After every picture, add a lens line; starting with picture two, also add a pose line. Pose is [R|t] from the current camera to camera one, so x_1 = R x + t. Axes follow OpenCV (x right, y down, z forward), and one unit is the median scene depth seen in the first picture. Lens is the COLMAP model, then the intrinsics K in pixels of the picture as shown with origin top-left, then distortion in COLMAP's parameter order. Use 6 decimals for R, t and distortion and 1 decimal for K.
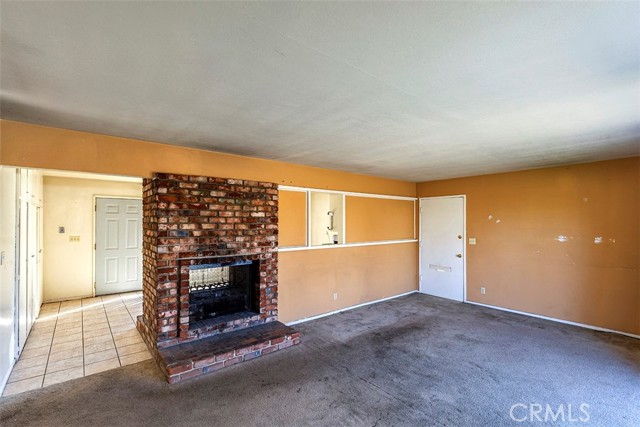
lens RADIAL K [[286.9, 0, 316.6], [0, 286.9, 217.9], [0, 0, 1]] dist [0.001011, 0.000108]
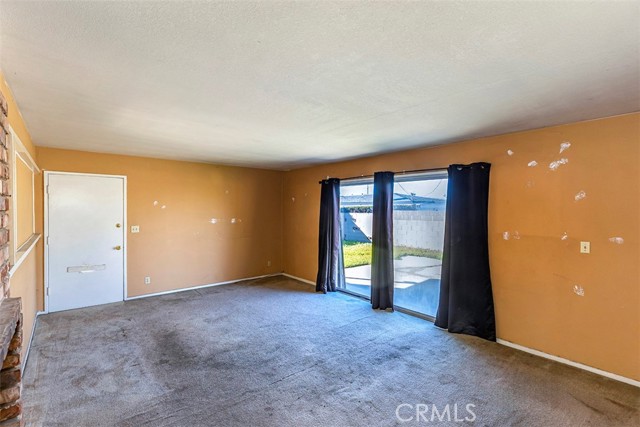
lens RADIAL K [[295.2, 0, 318.9], [0, 295.2, 209.2], [0, 0, 1]] dist [0.000267, -0.000029]
pose [[-0.005998, -0.003483, 0.999976, -0.559395], [-0.018888, 0.999816, 0.003369, 0.007646], [-0.999804, -0.018868, -0.006063, 0.638034]]
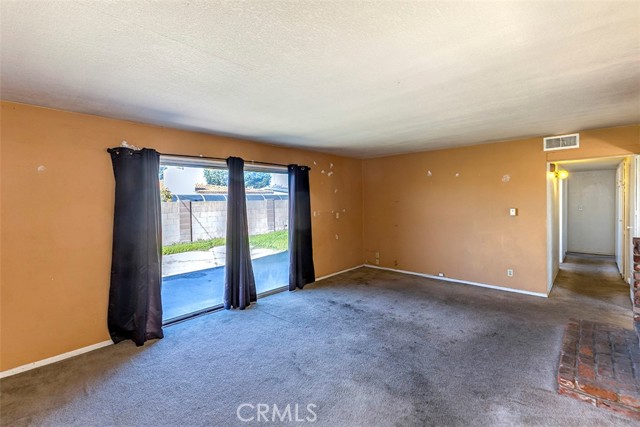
lens RADIAL K [[306.3, 0, 293.8], [0, 306.3, 203.5], [0, 0, 1]] dist [0.000870, -0.000017]
pose [[-0.995137, 0.011997, -0.097768, 0.527035], [0.012148, 0.999926, -0.000948, 0.027880], [0.097749, -0.002131, -0.995209, 1.509533]]
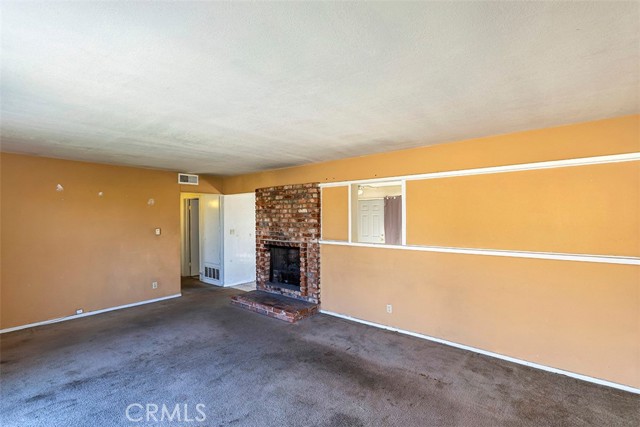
lens RADIAL K [[290.9, 0, 345.0], [0, 290.9, 215.5], [0, 0, 1]] dist [0.001426, 0.000208]
pose [[0.254647, -0.008539, -0.966996, 1.060000], [0.016525, 0.999853, -0.004478, 0.017562], [0.966893, -0.014840, 0.254751, 0.867665]]
